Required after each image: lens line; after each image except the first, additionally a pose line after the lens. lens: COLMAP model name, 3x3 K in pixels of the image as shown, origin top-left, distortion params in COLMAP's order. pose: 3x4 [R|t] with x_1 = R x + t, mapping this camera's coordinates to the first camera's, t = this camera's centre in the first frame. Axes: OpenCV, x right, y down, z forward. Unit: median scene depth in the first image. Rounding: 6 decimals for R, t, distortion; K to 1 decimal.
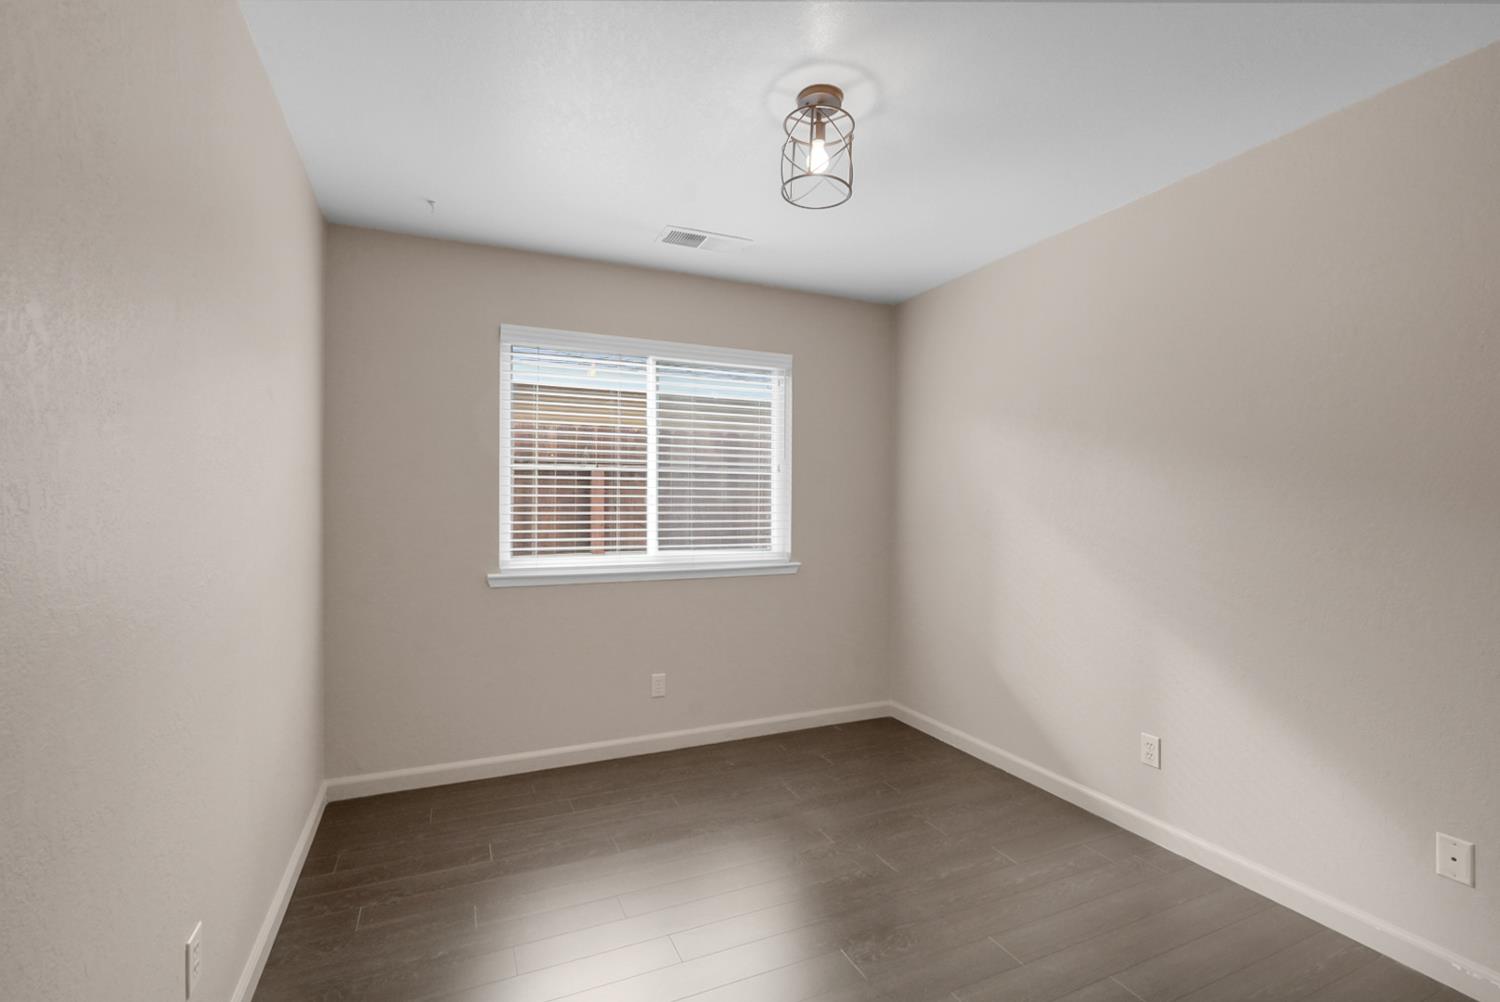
lens RADIAL K [[673.9, 0, 756.9], [0, 673.9, 499.7], [0, 0, 1]] dist [0.000163, -0.000037]
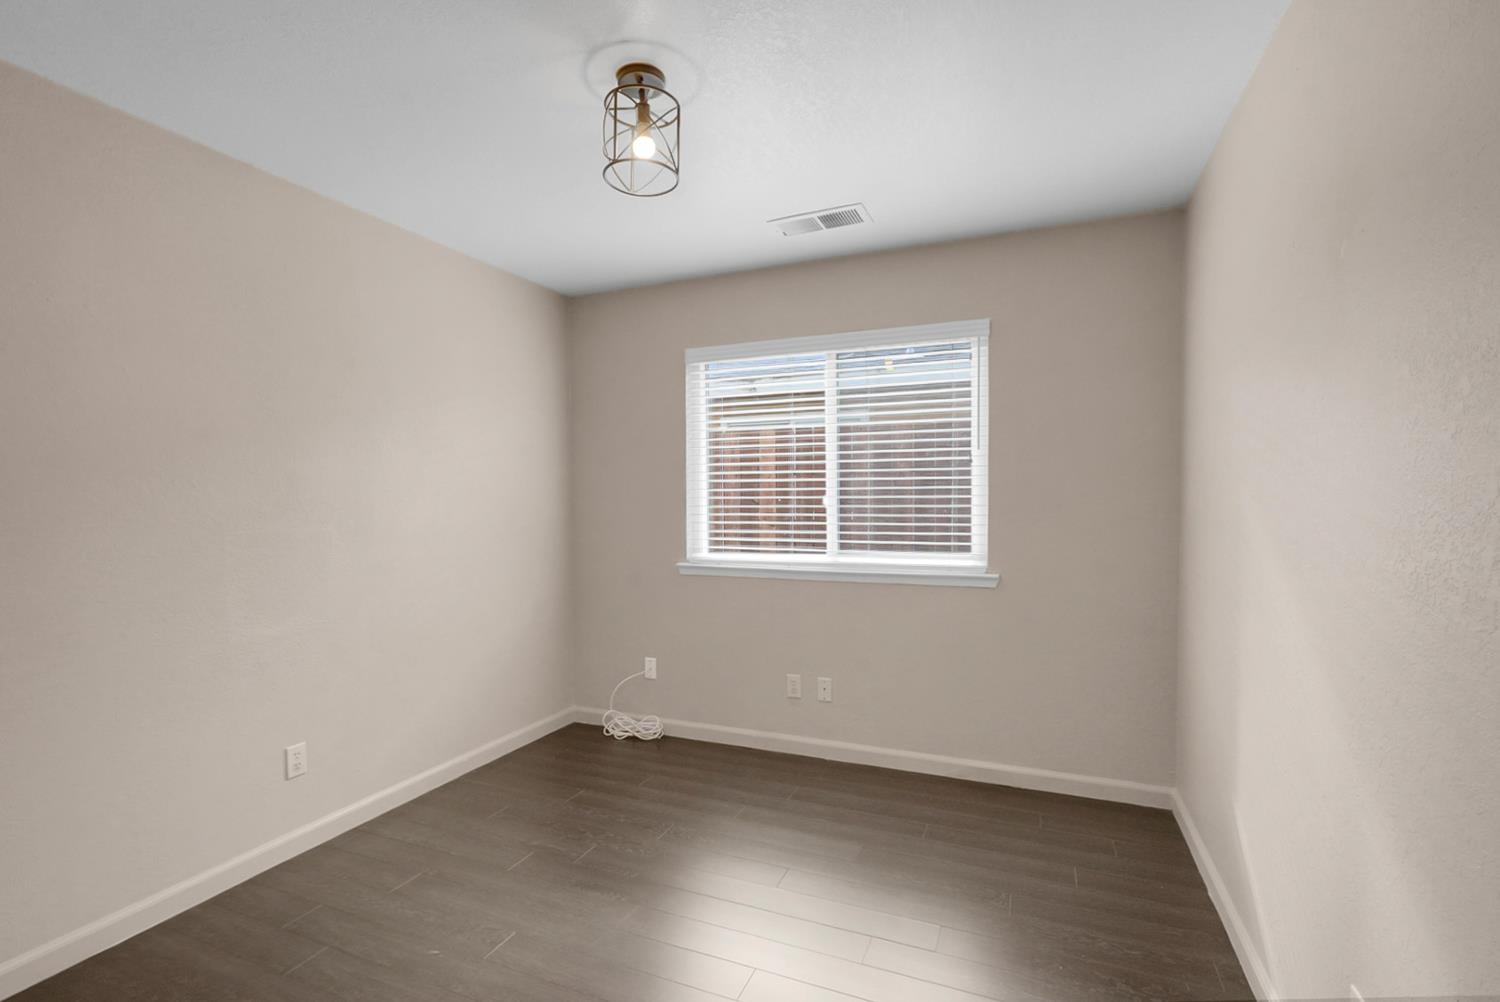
lens RADIAL K [[694.7, 0, 751.5], [0, 694.7, 528.2], [0, 0, 1]] dist [0.040058, 0.000068]
pose [[0.681431, 0.018822, -0.731640, 0.502457], [0.006151, 0.999487, 0.031442, 0.007451], [0.731856, -0.025926, 0.680965, 0.232834]]
